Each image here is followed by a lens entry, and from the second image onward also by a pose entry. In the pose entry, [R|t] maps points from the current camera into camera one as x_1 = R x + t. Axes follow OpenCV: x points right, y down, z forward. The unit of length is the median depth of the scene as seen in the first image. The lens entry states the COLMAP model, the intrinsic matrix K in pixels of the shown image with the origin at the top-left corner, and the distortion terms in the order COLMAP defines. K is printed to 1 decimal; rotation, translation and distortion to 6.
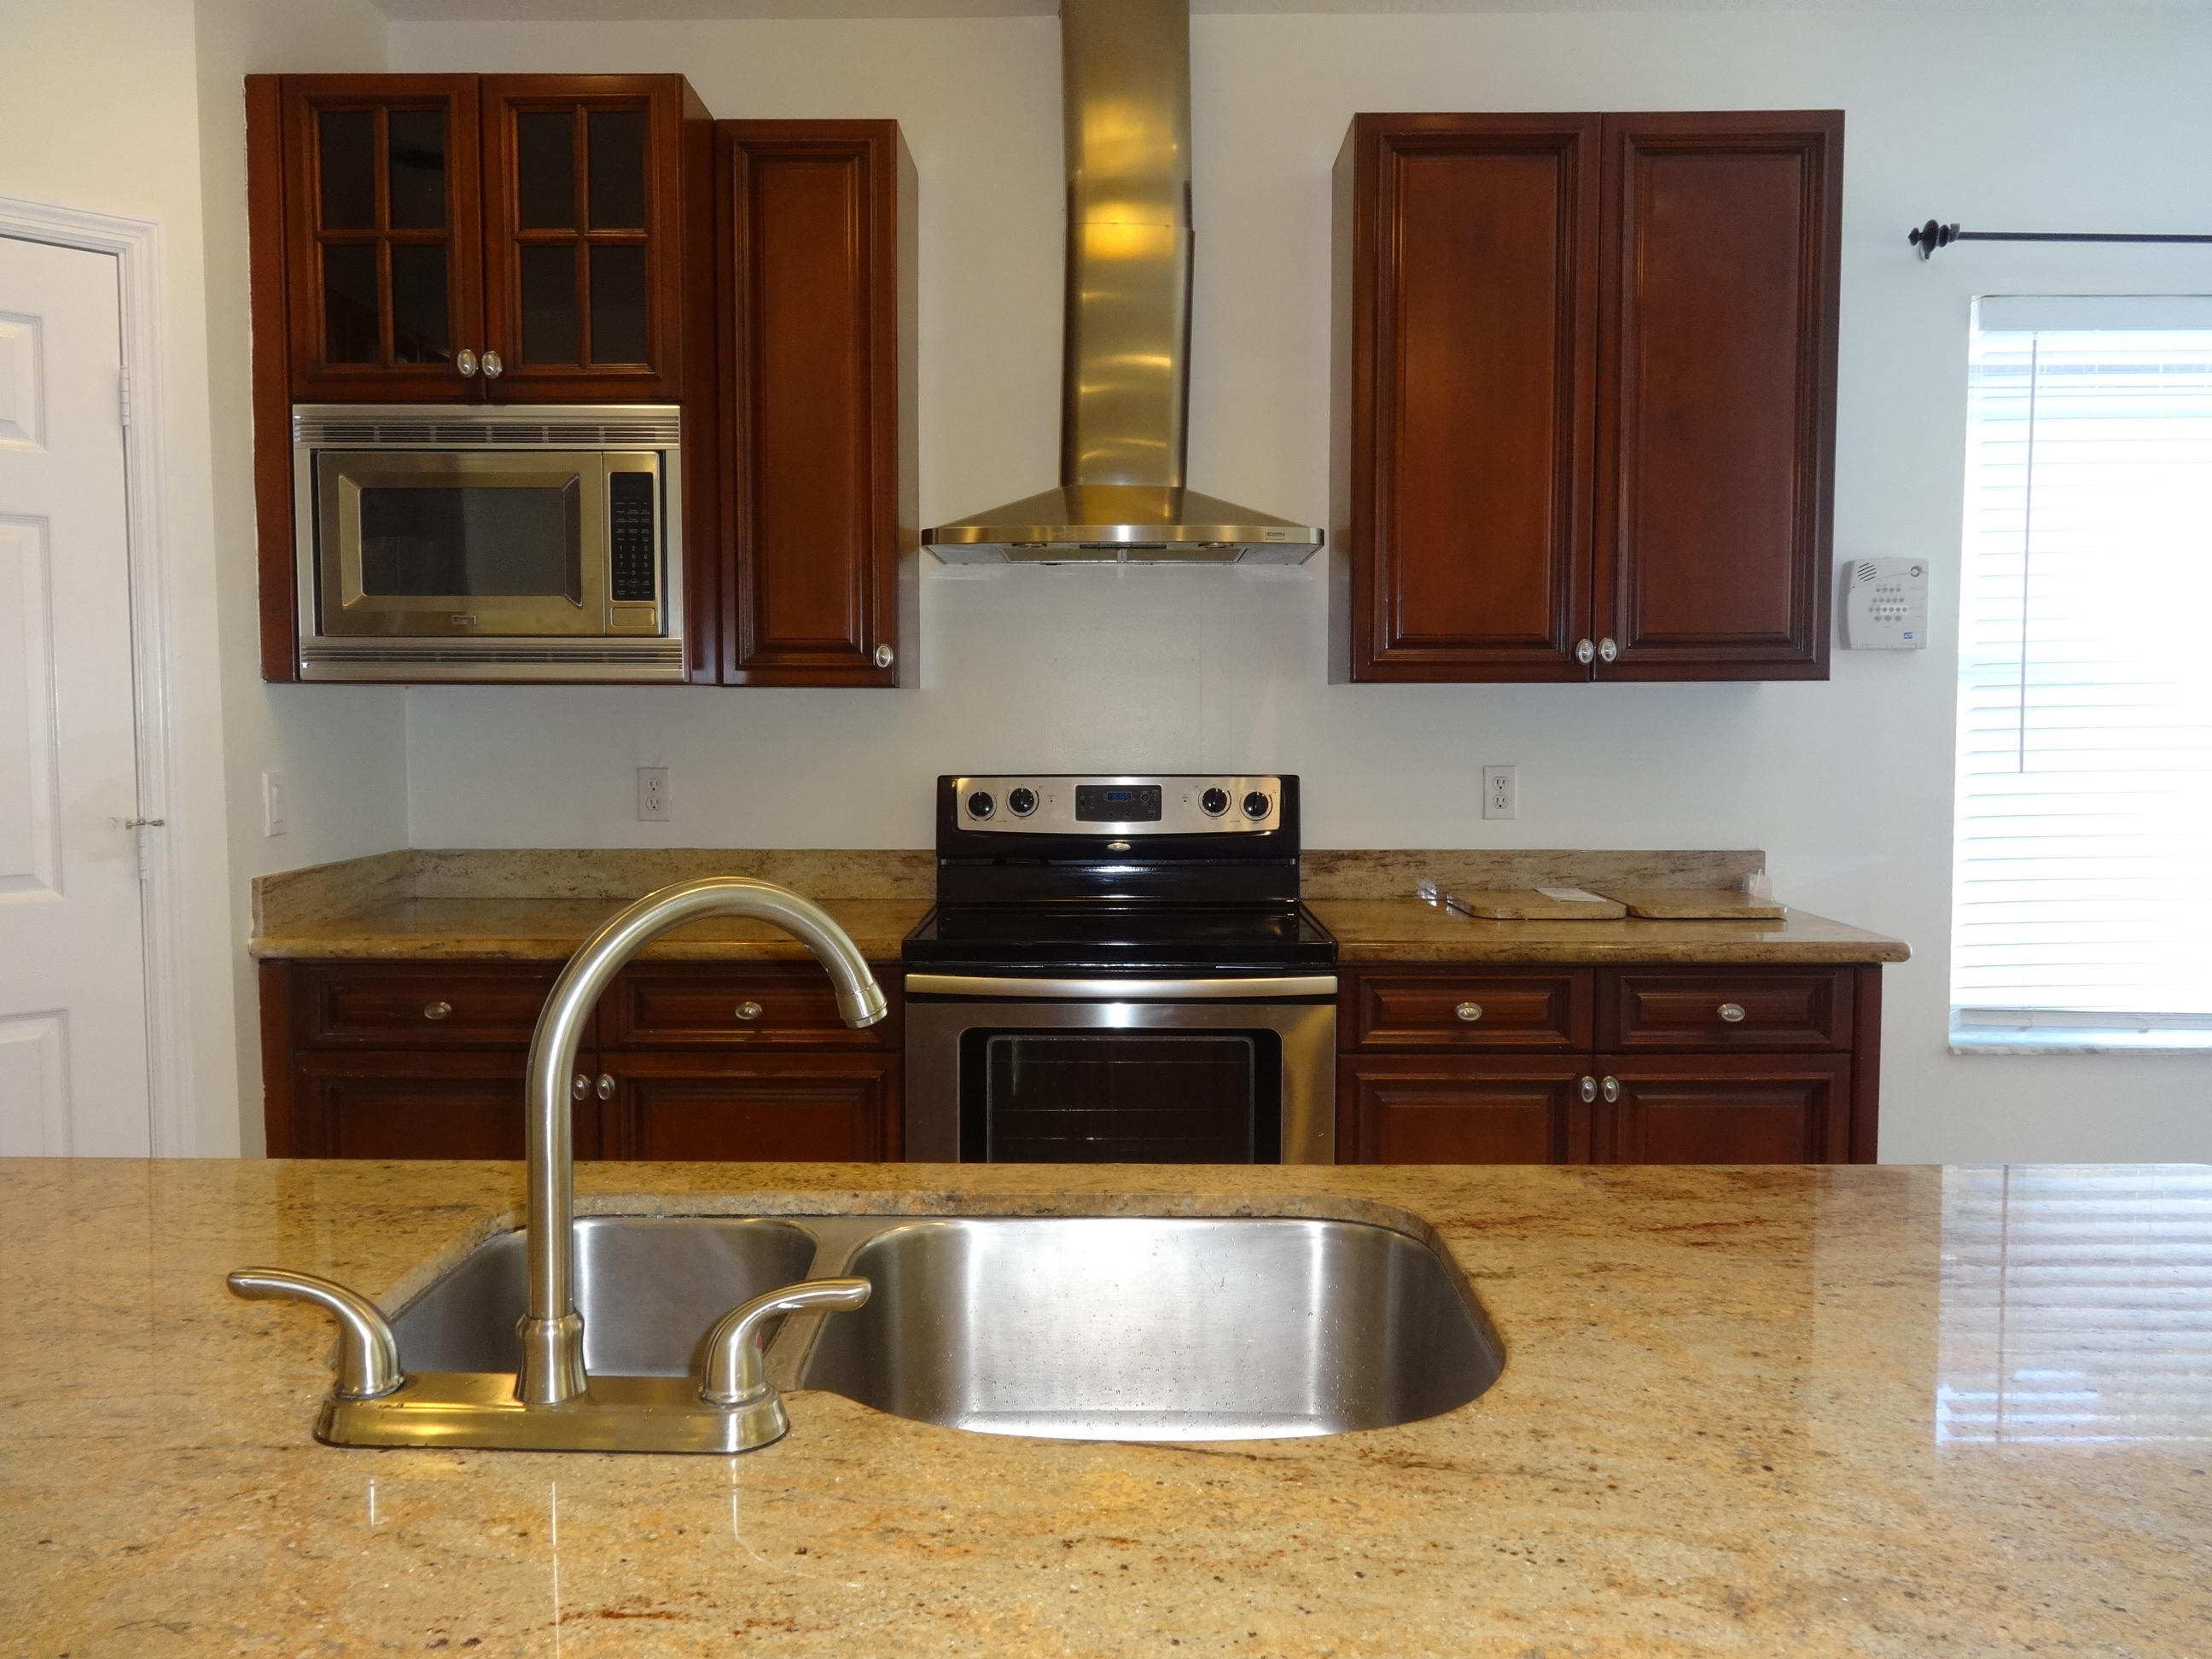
lens RADIAL K [[1656.4, 0, 1082.3], [0, 1656.4, 821.5], [0, 0, 1]] dist [0.000638, 0.002114]
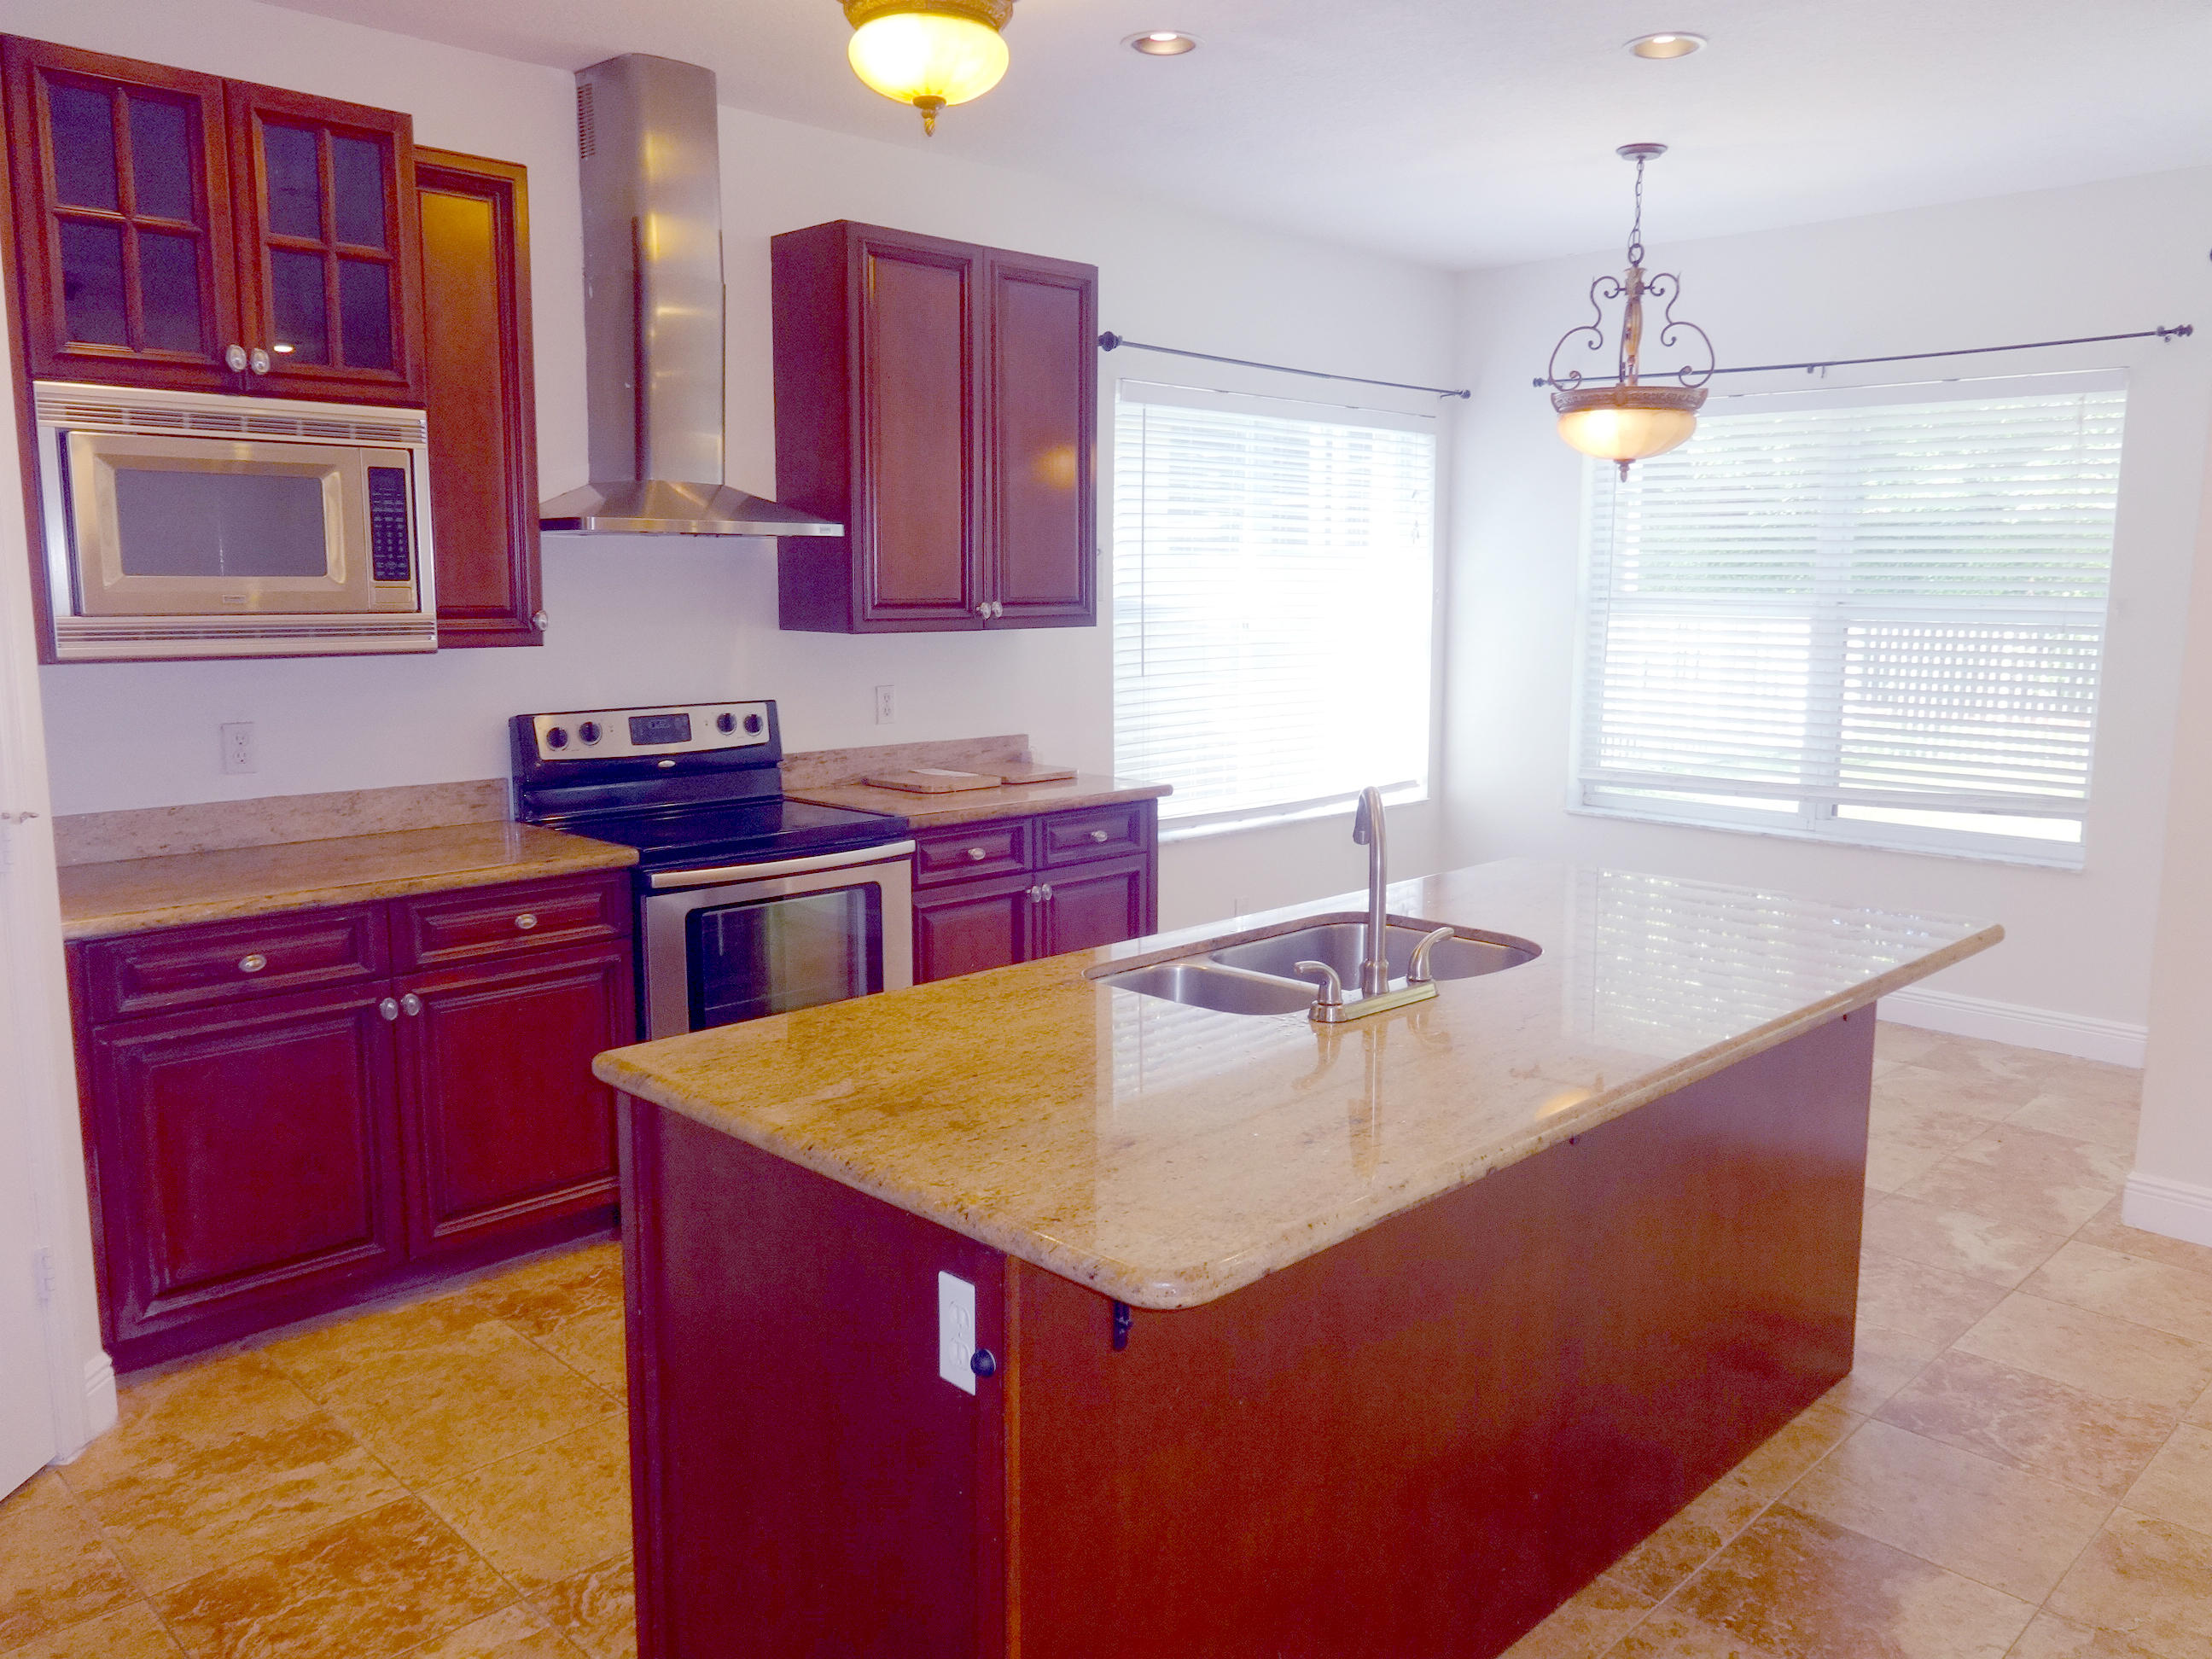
lens RADIAL K [[1678.0, 0, 1077.6], [0, 1678.0, 831.7], [0, 0, 1]] dist [0.015389, -0.012042]
pose [[0.705763, -0.105448, 0.700556, -0.718516], [0.044198, 0.993488, 0.105014, -0.058825], [-0.707068, -0.043151, 0.705828, -0.146328]]
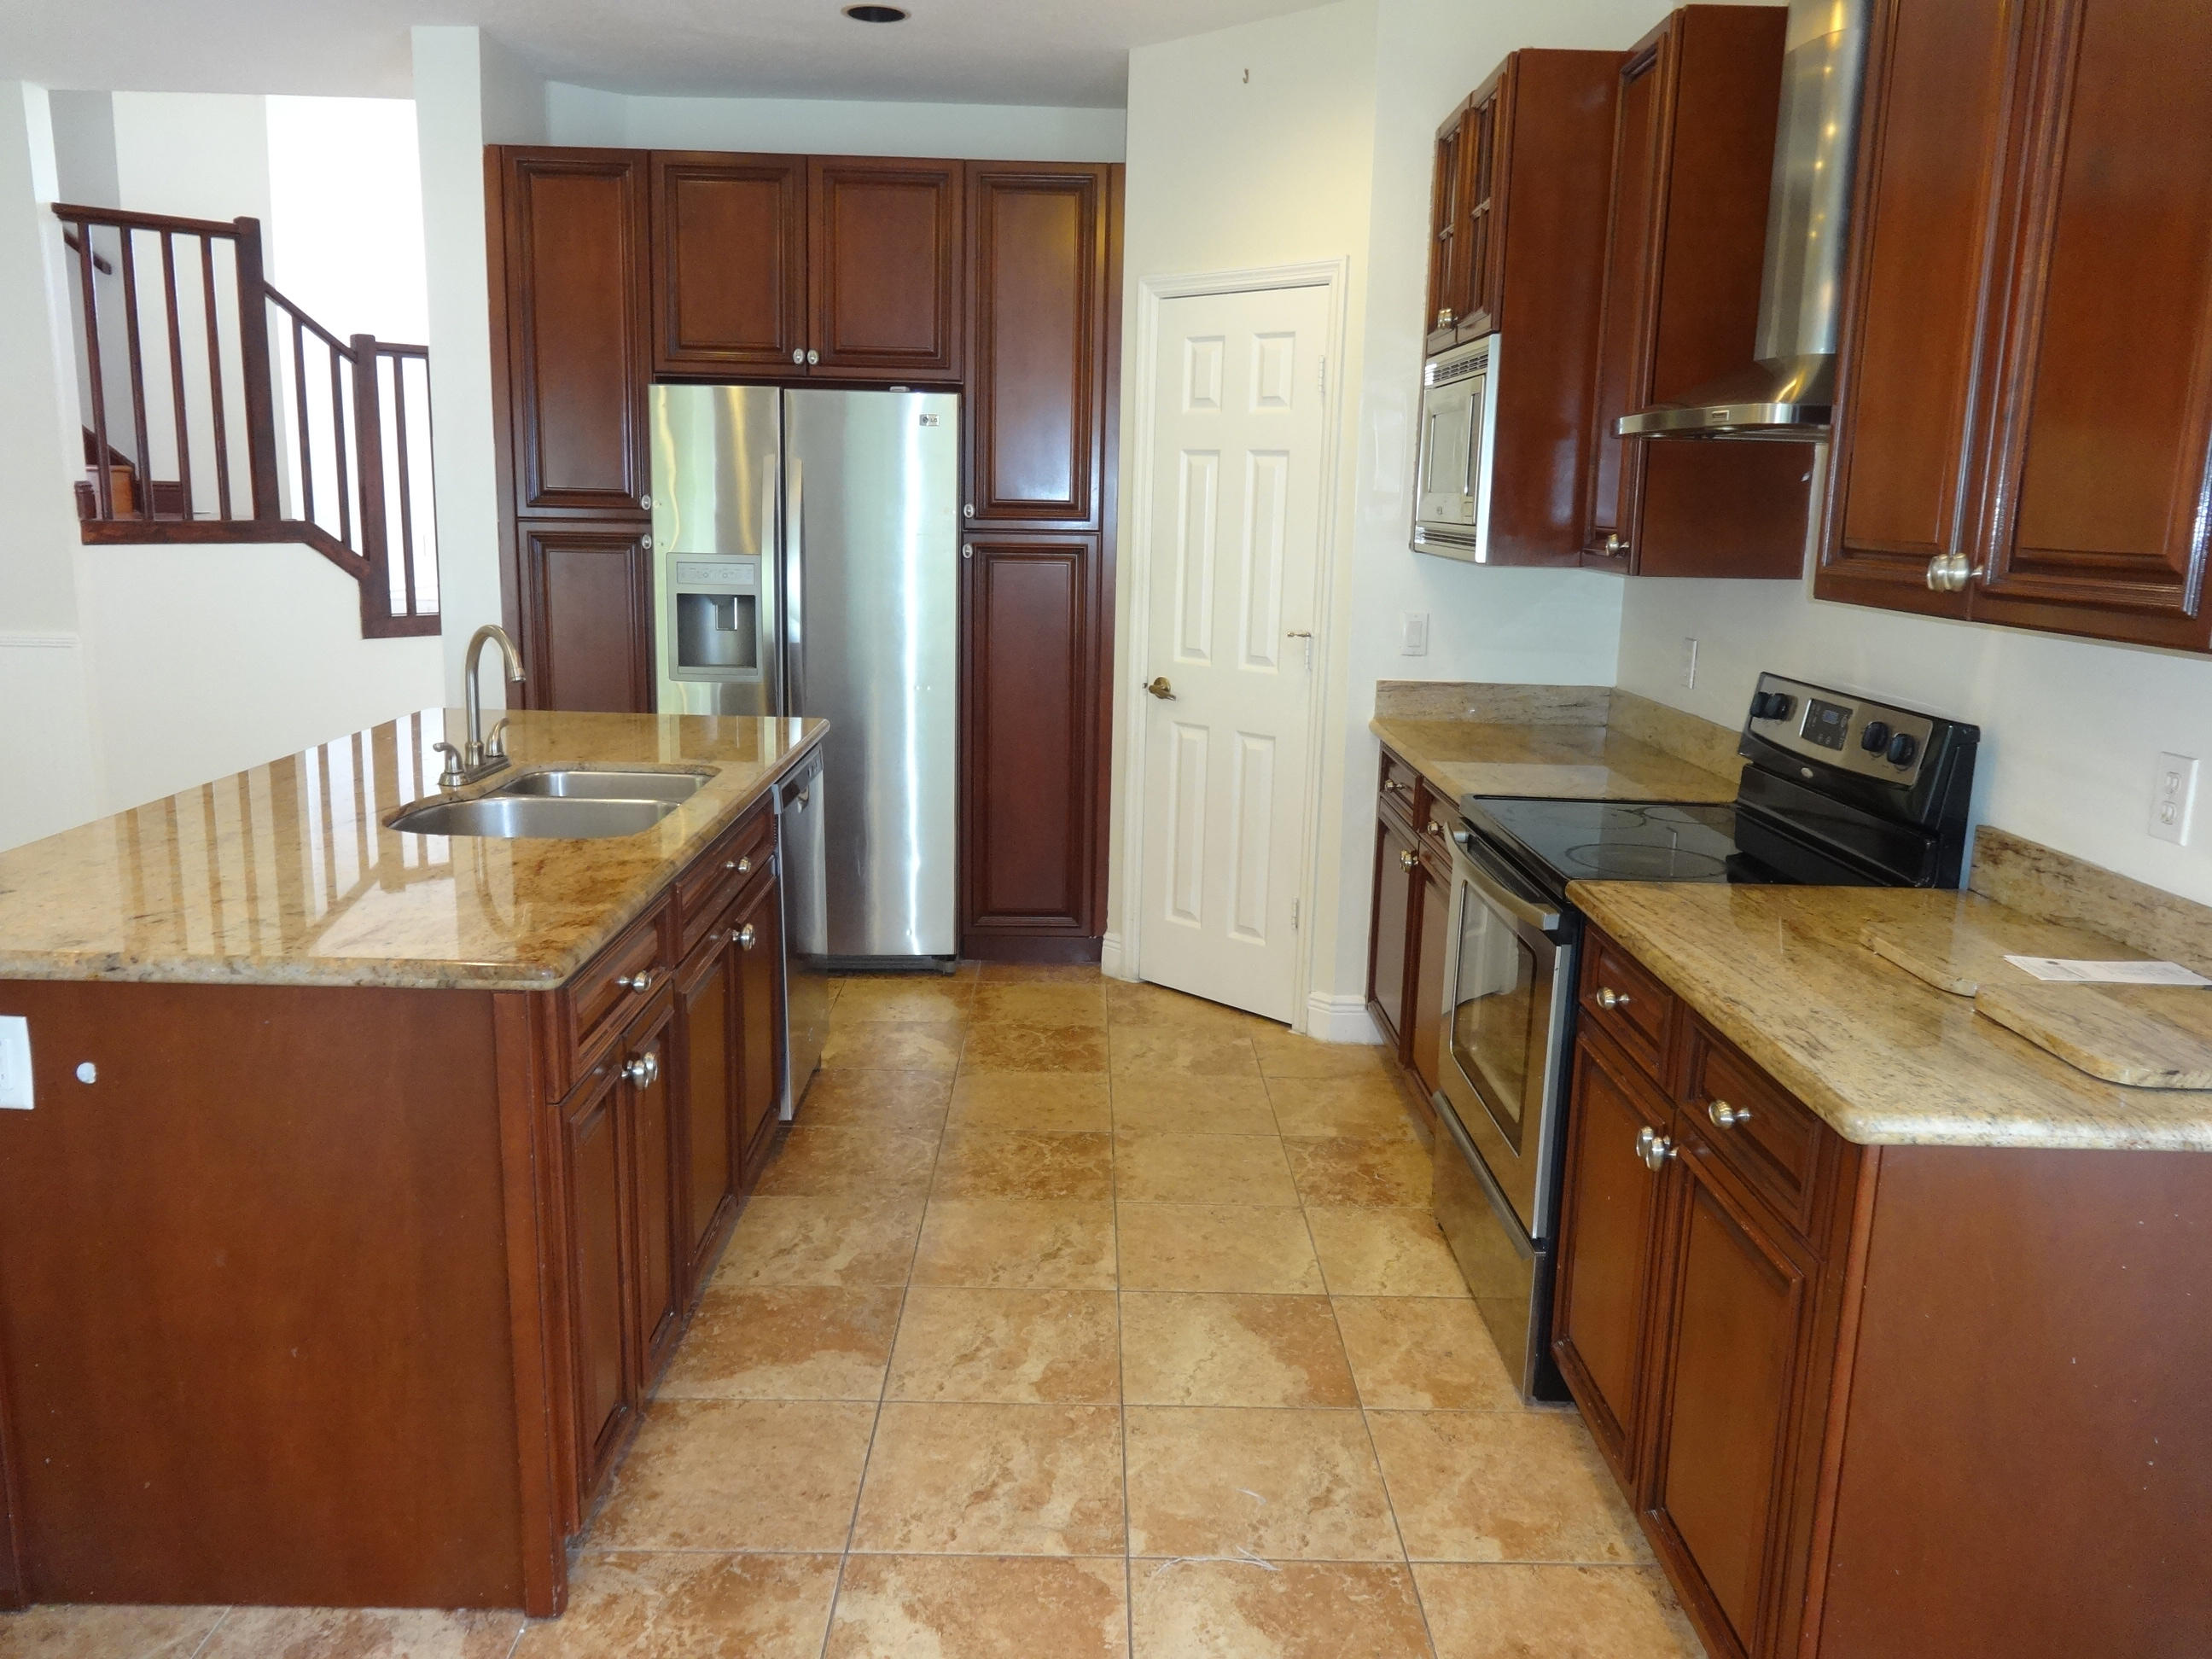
lens RADIAL K [[1663.9, 0, 1110.6], [0, 1663.9, 820.4], [0, 0, 1]] dist [-0.002555, 0.002250]
pose [[0.030829, 0.194939, -0.980331, 0.942864], [-0.092684, 0.977129, 0.191388, -0.101696], [0.995218, 0.084961, 0.048192, 0.638459]]
